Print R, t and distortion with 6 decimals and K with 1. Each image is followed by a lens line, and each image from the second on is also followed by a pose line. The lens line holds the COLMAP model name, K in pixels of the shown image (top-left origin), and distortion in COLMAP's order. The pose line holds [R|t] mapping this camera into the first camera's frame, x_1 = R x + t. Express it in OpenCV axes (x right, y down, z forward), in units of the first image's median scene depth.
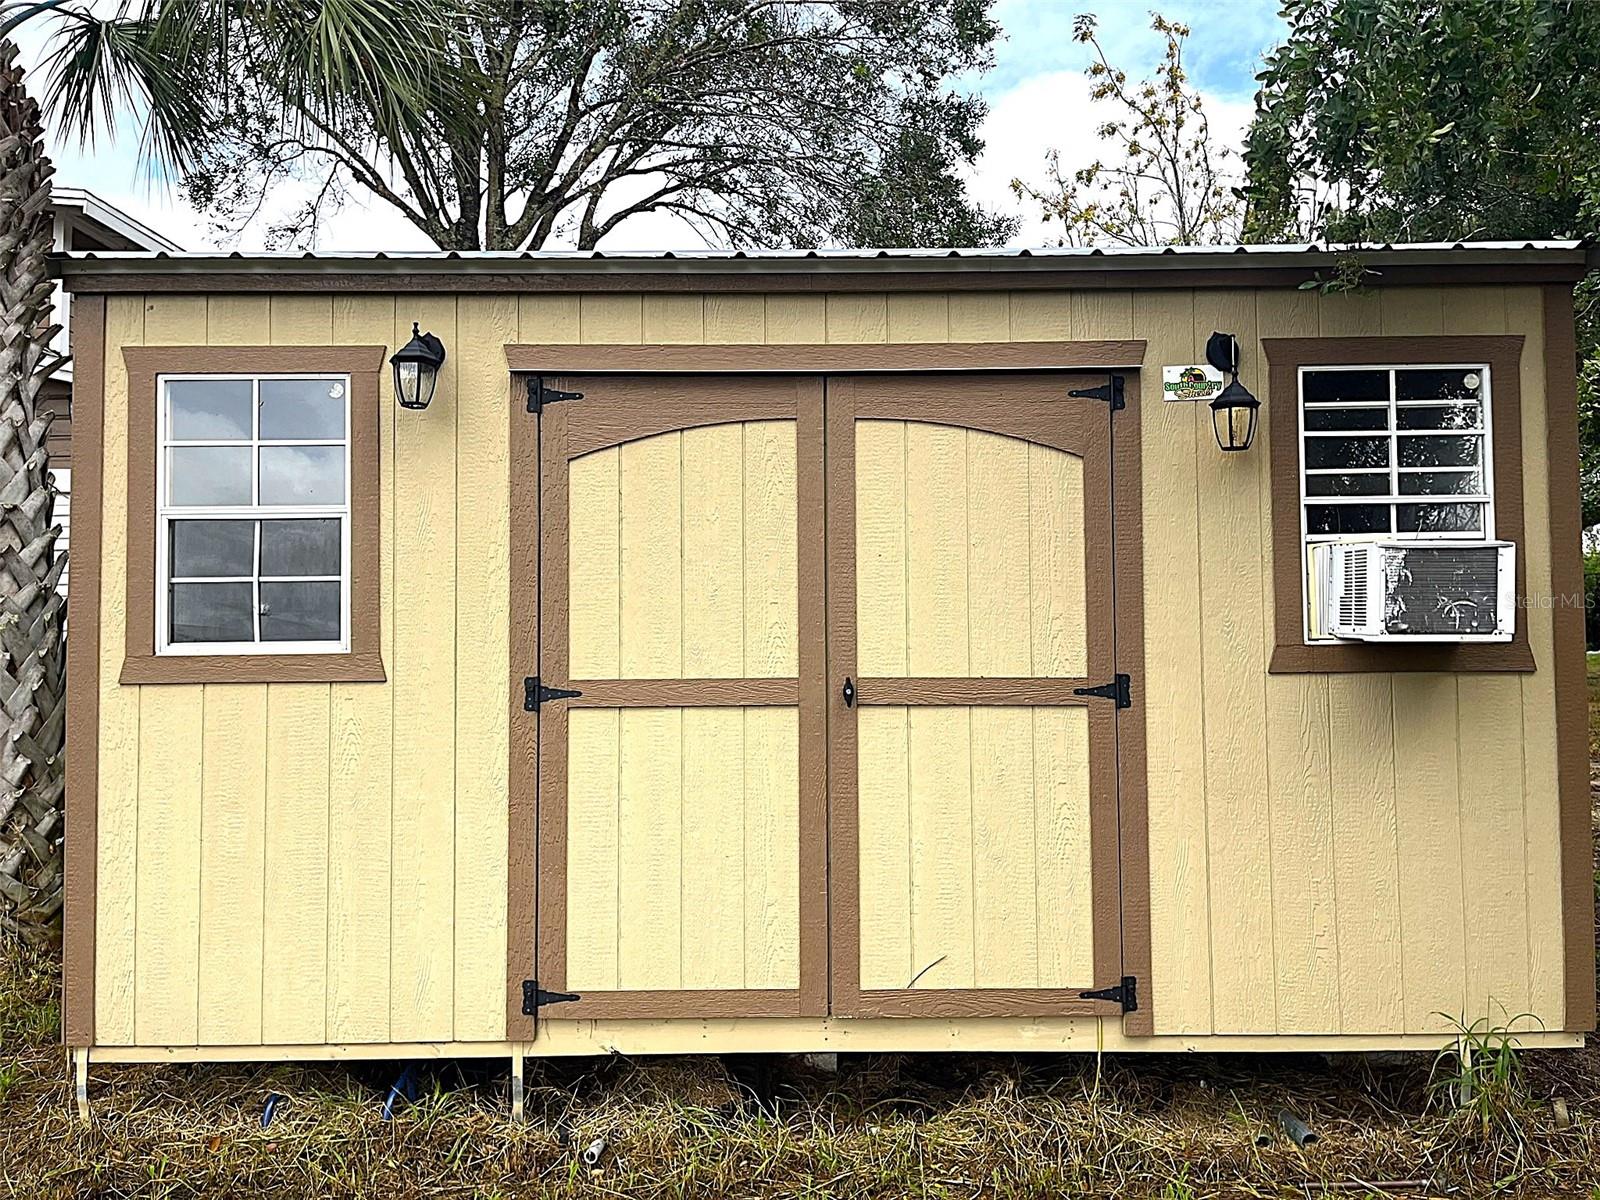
lens RADIAL K [[1205.9, 0, 792.9], [0, 1205.9, 606.6], [0, 0, 1]] dist [0.069635, -0.087475]
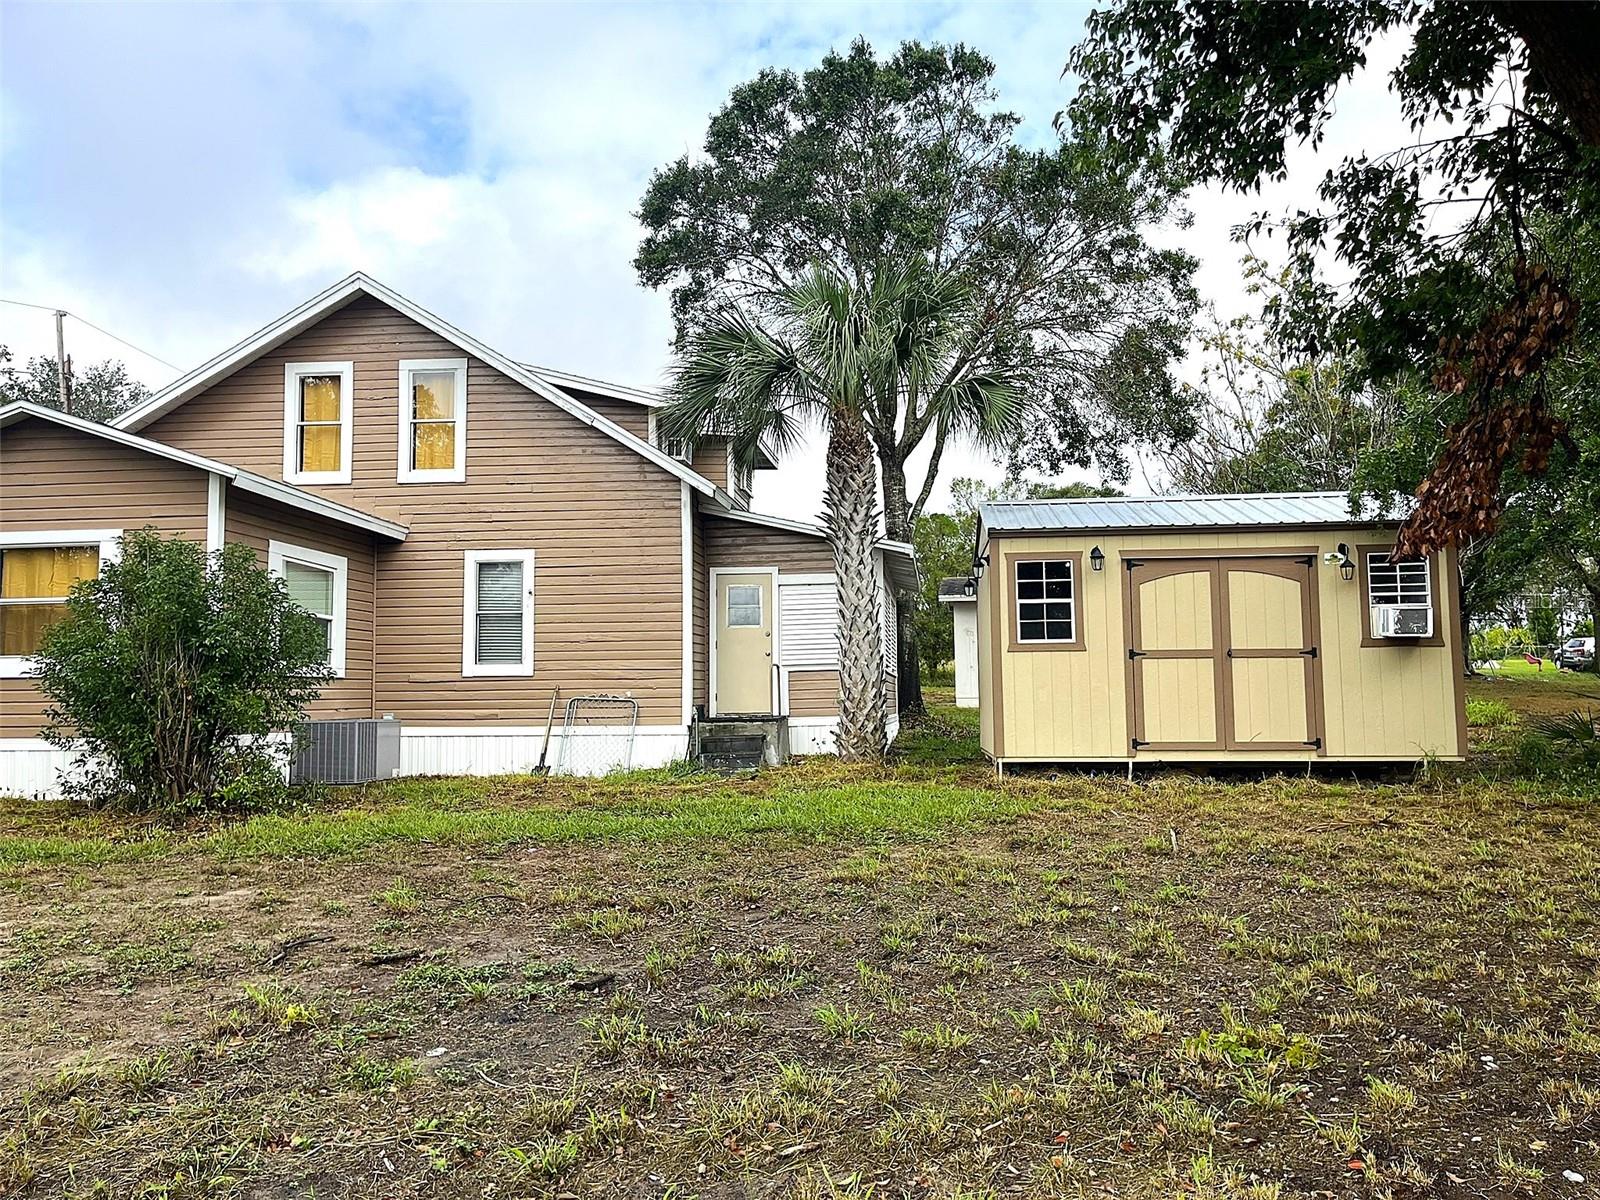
lens RADIAL K [[1205.9, 0, 806.6], [0, 1205.9, 593.5], [0, 0, 1]] dist [0.069635, -0.087475]
pose [[0.996662, -0.010228, -0.080996, -0.837873], [0.006686, 0.999014, -0.043885, 0.045006], [0.081365, 0.043197, 0.995748, -2.425634]]
